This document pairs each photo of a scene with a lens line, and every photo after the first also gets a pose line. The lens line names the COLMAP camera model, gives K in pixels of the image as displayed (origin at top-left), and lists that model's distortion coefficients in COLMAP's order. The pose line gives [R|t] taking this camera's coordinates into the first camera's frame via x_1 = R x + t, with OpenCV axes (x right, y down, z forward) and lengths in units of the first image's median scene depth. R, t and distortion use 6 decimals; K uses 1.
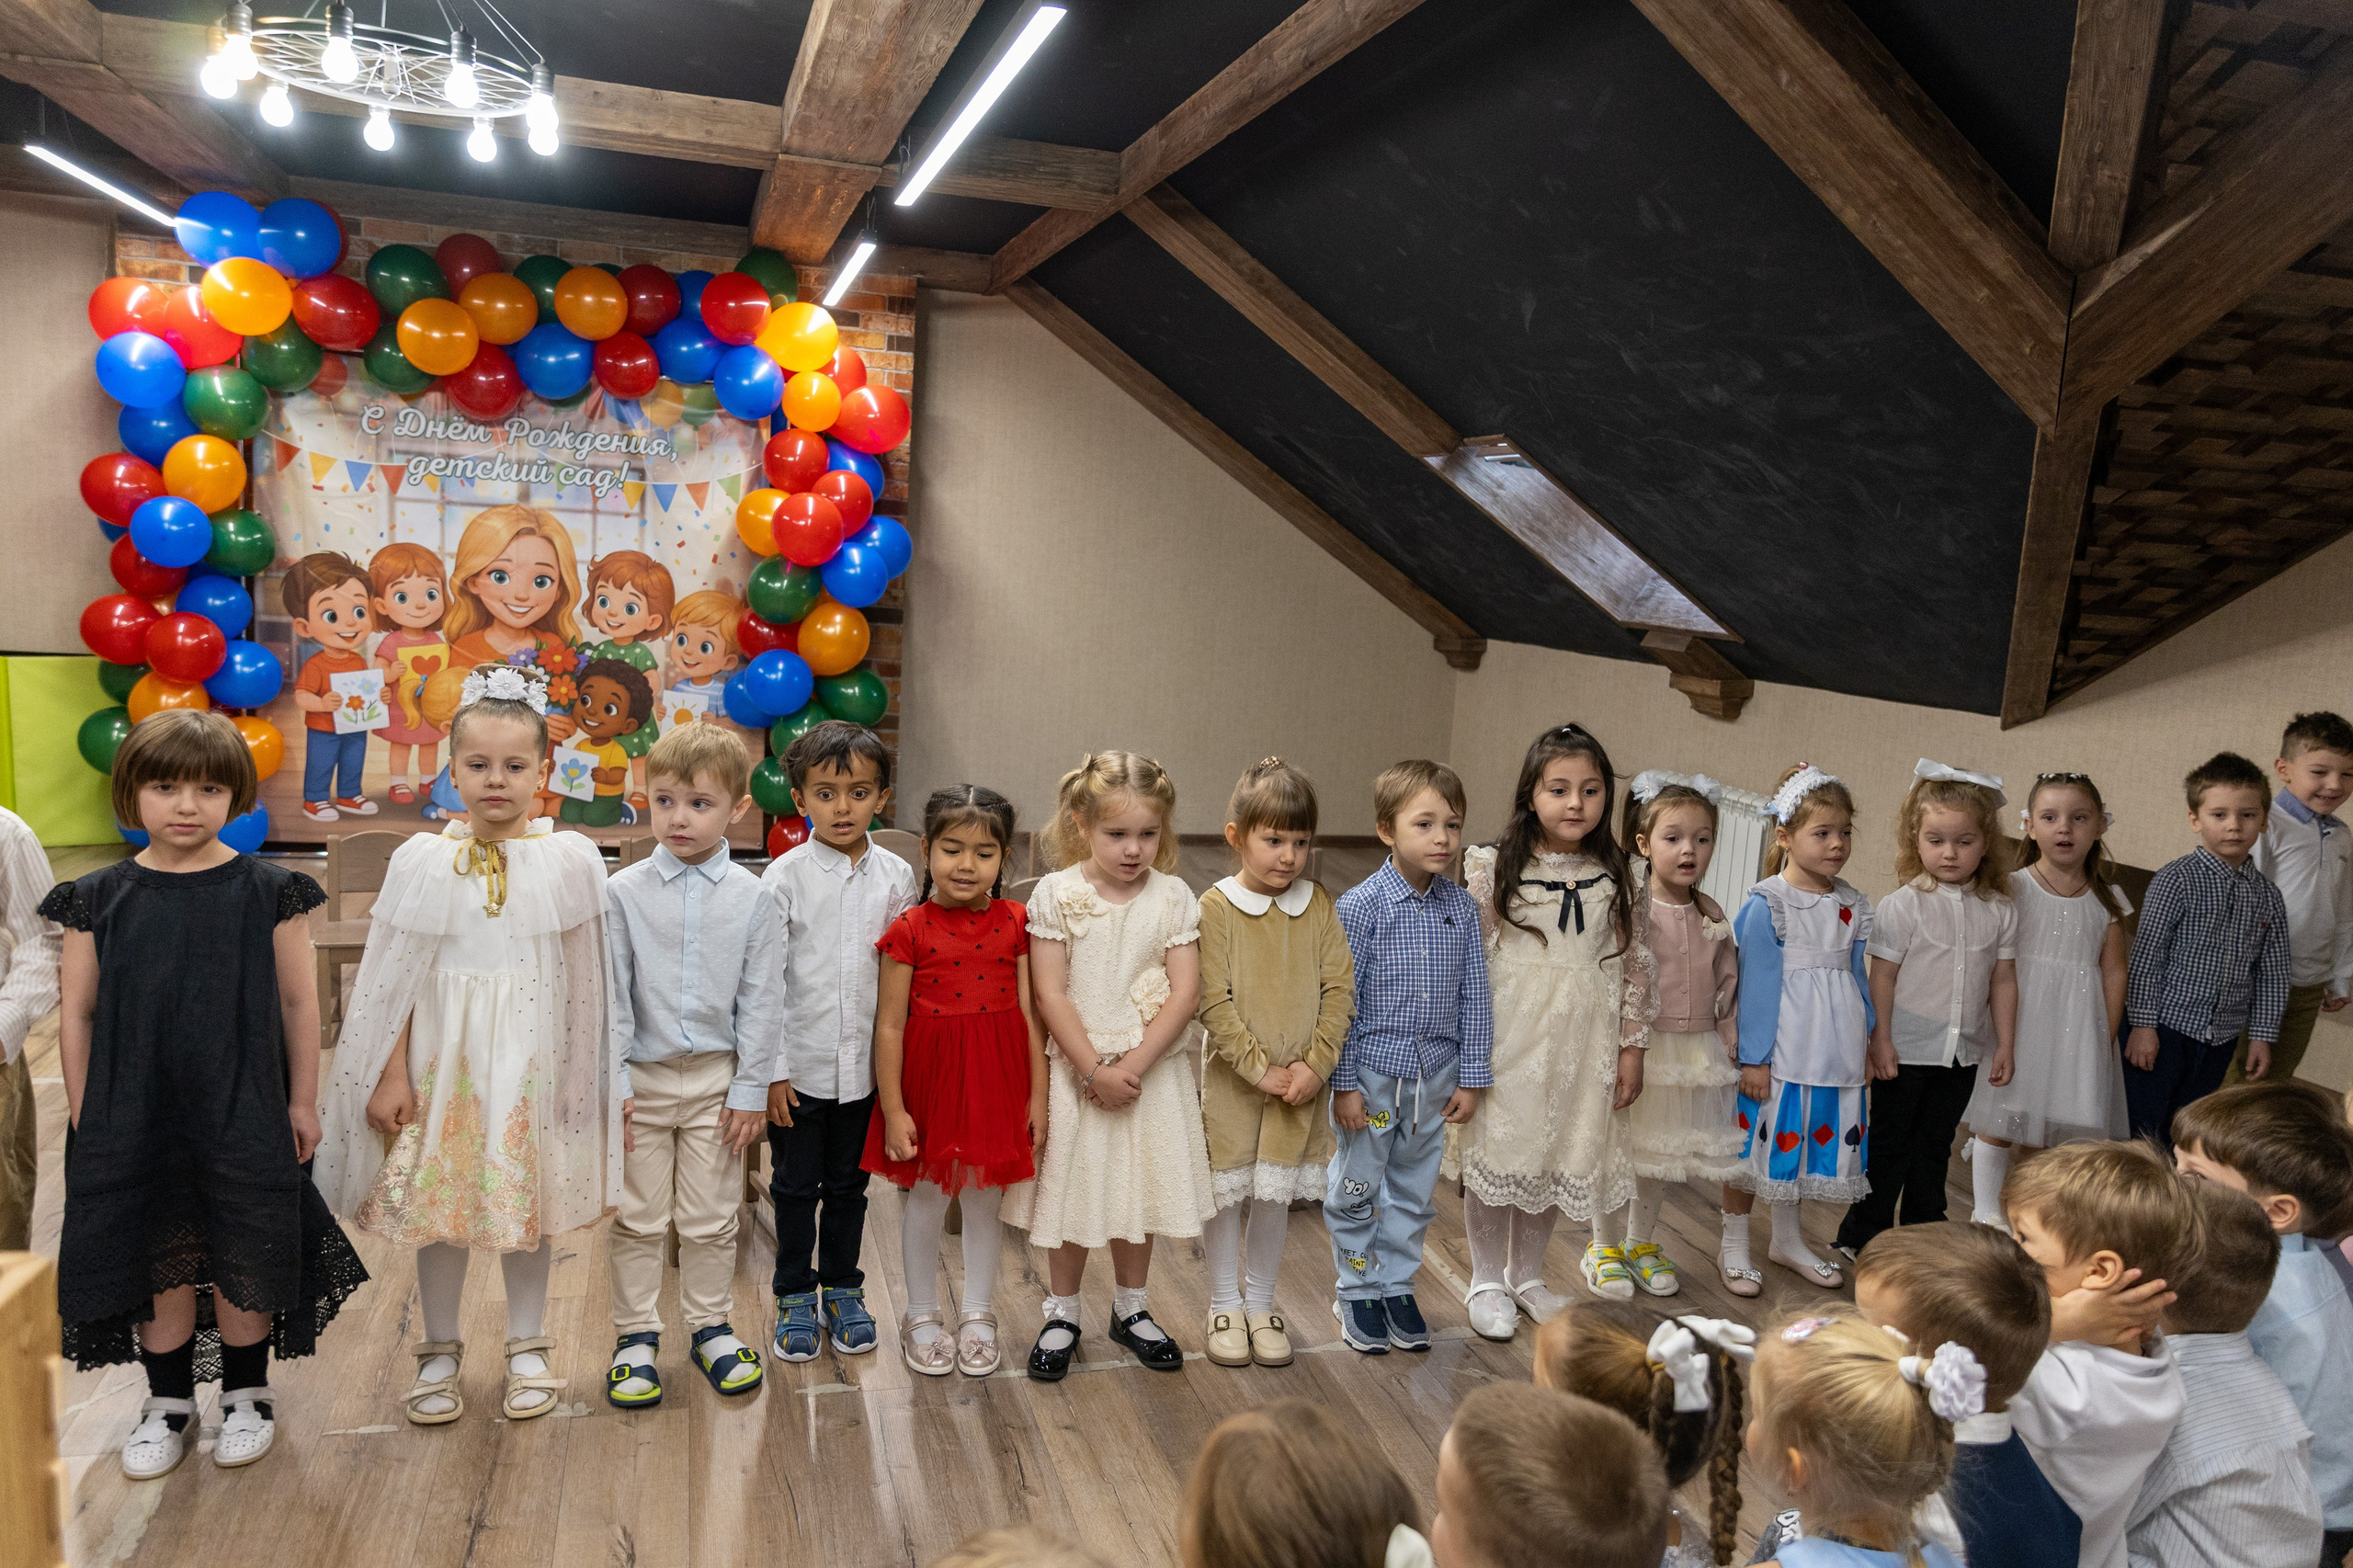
lens RADIAL K [[1685.8, 0, 1183.6], [0, 1685.8, 793.9], [0, 0, 1]] dist [0.004885, 0.004233]
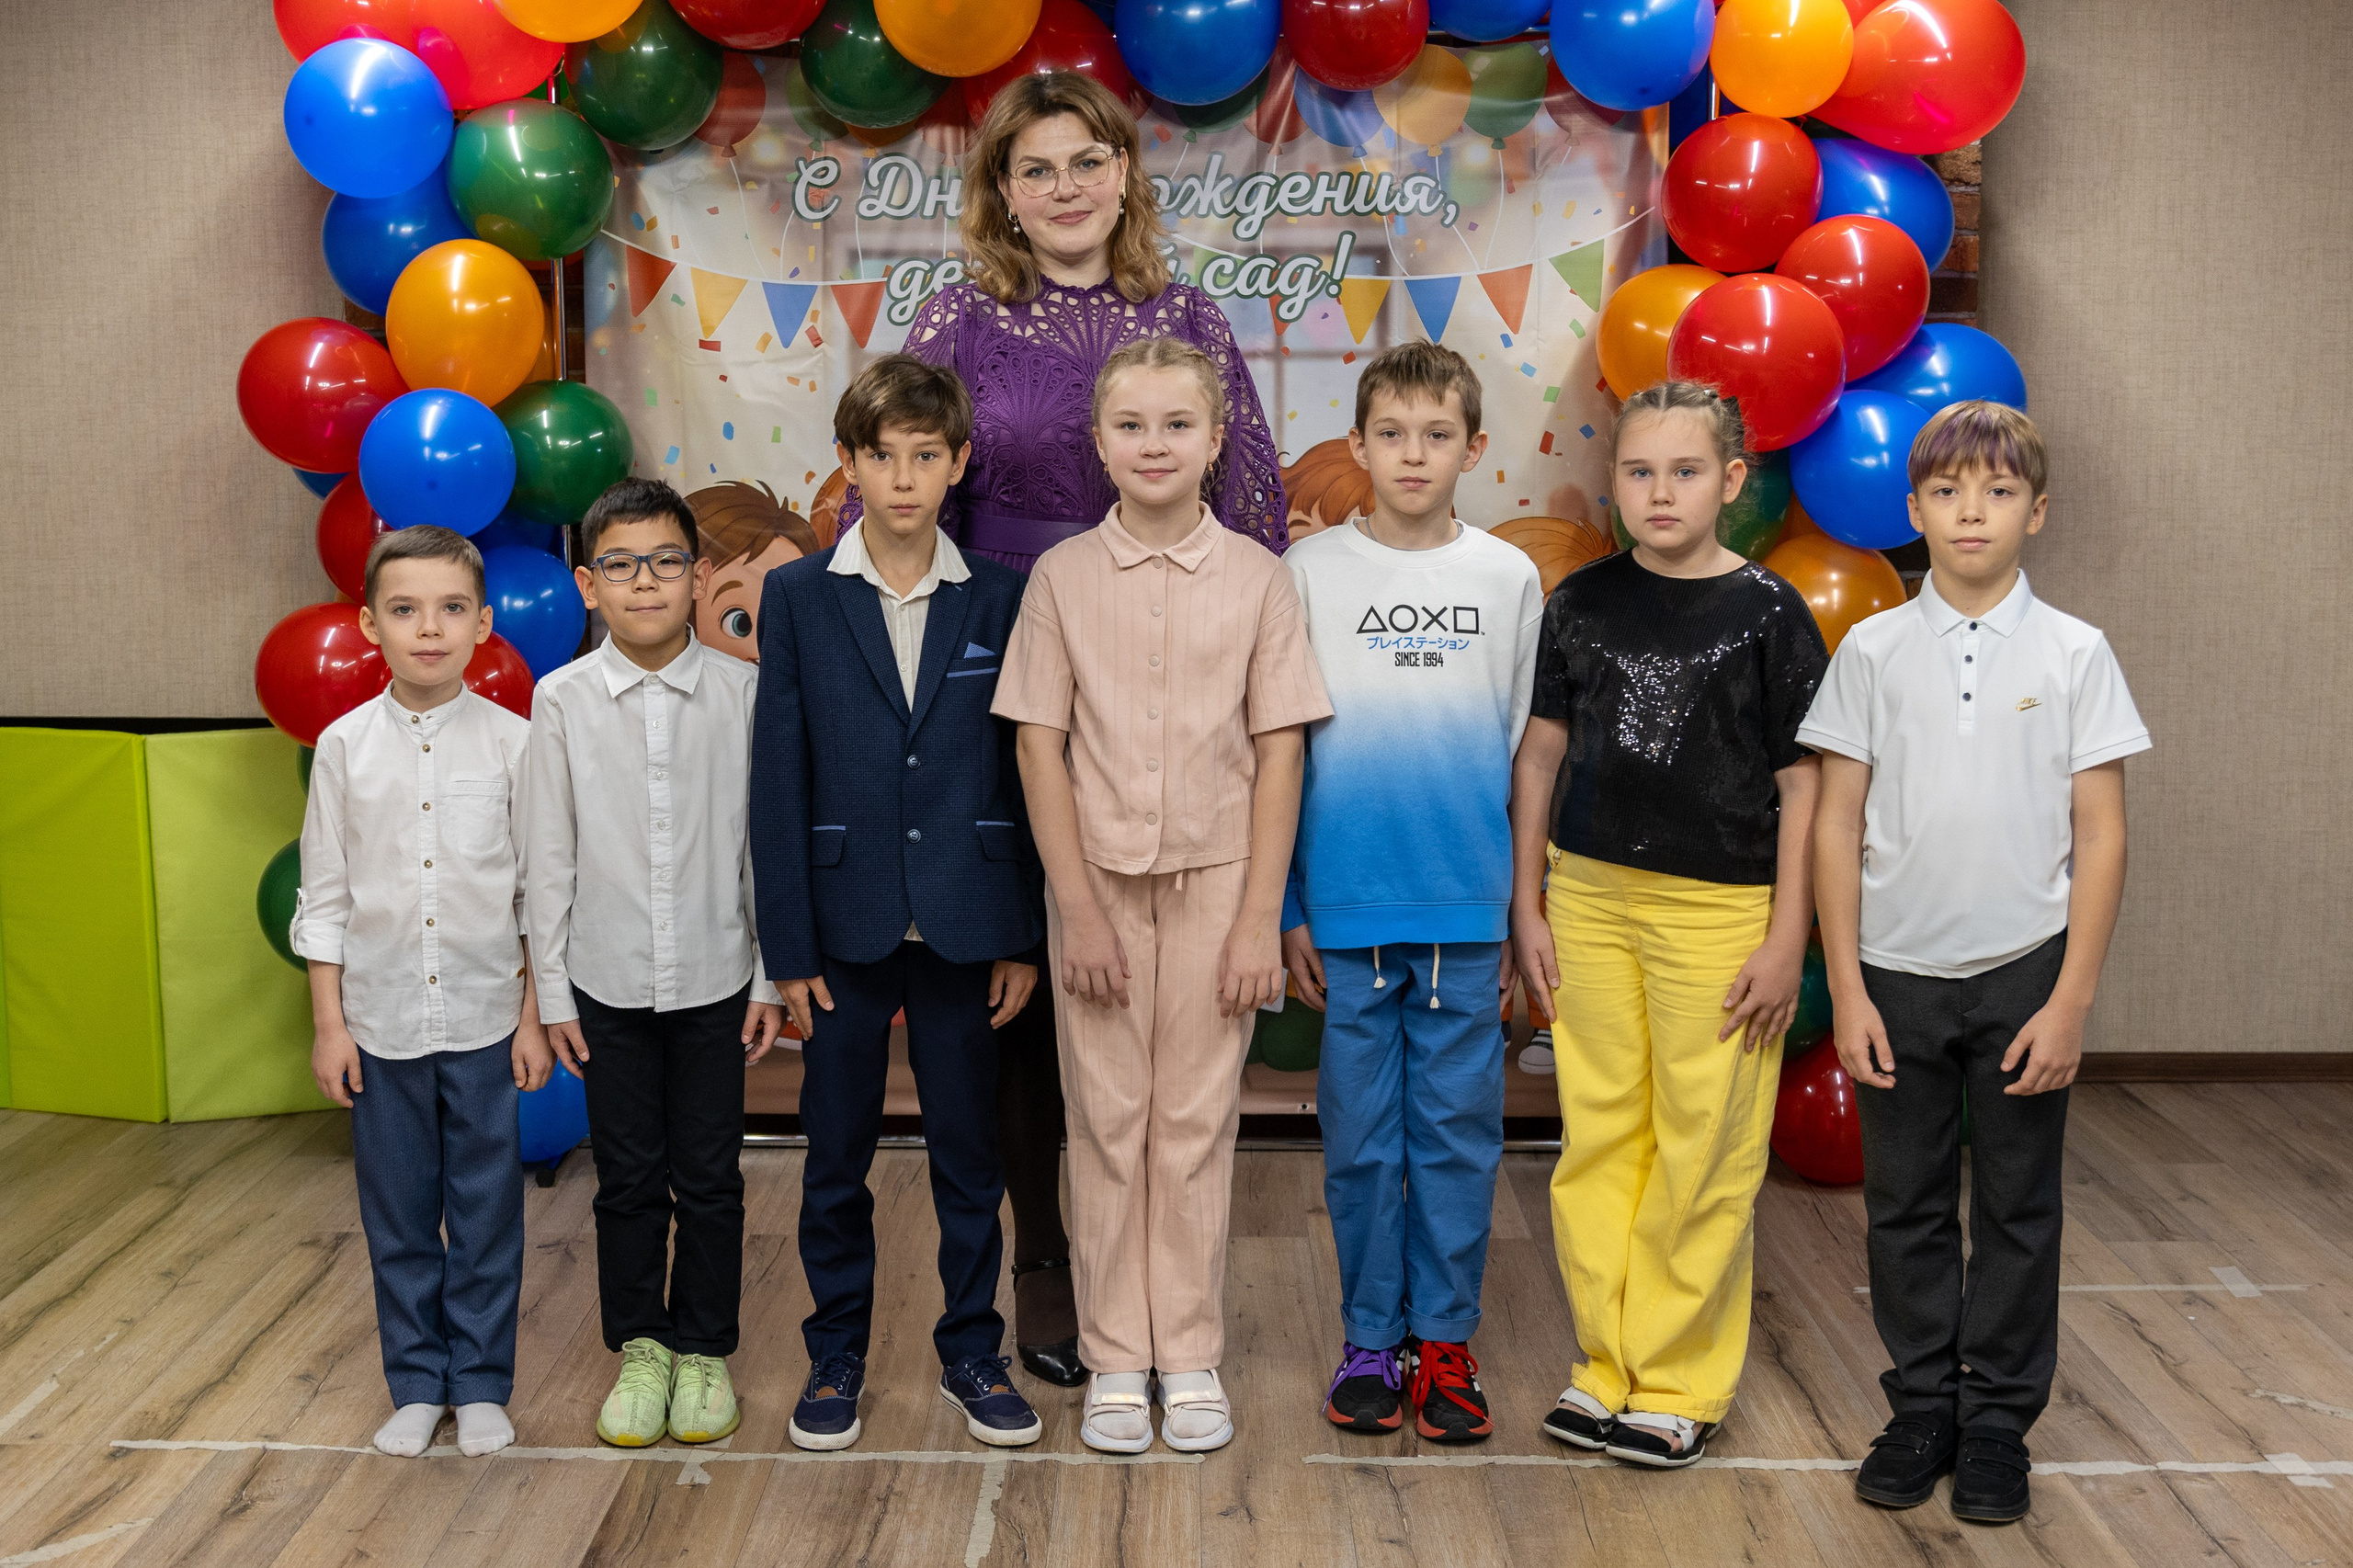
lens RADIAL K [[2688.0, 0, 1092.5], [0, 2688.0, 657.7], [0, 0, 1]] dist [0.003925, 0.000000]
pose [[0.948330, -0.040598, -0.314677, -0.183412], [0.022852, 0.997944, -0.059882, -0.049374], [0.316461, 0.049597, 0.947308, 0.337209]]
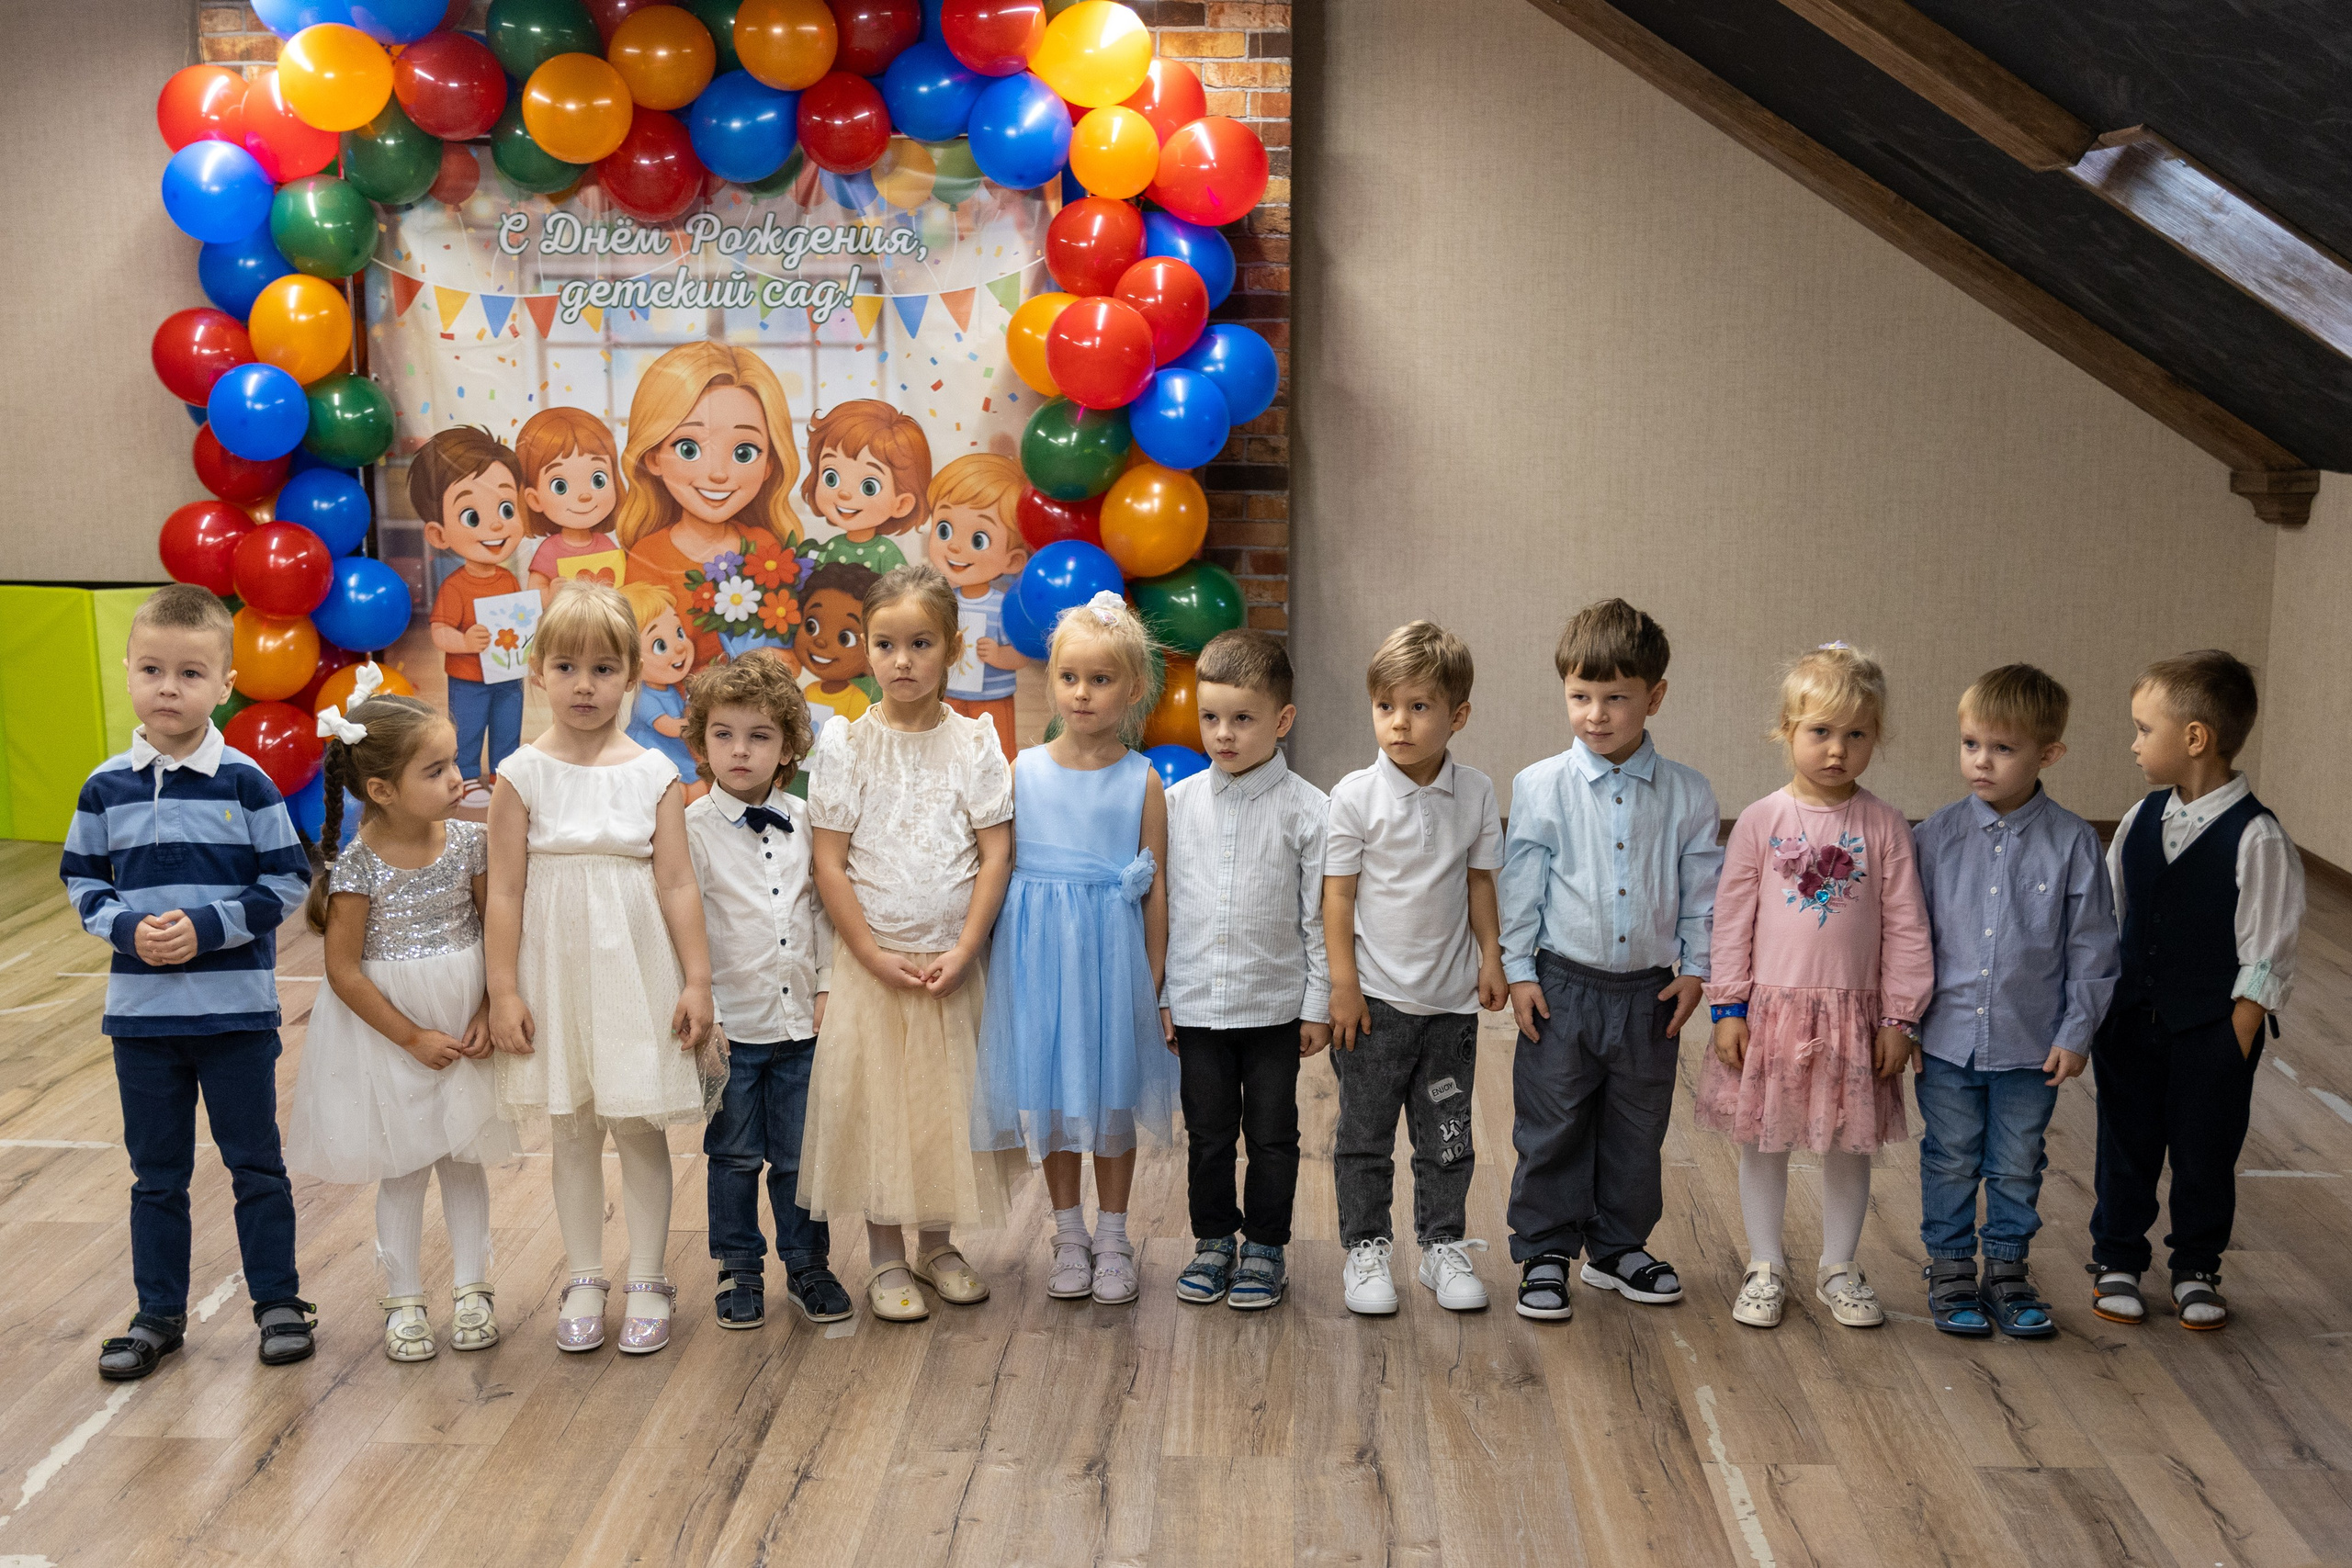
lens RADIAL K [[2807.4, 0, 1177.0], [0, 2807.4, 861.7], [0, 0, 1]] dist [-0.009497, 0.000000]
pose [[0.945599, -0.000345, -0.325335, 0.155371], [0.013608, 0.999166, 0.038495, -0.002355], [0.325051, -0.040828, 0.944815, -0.019155]]
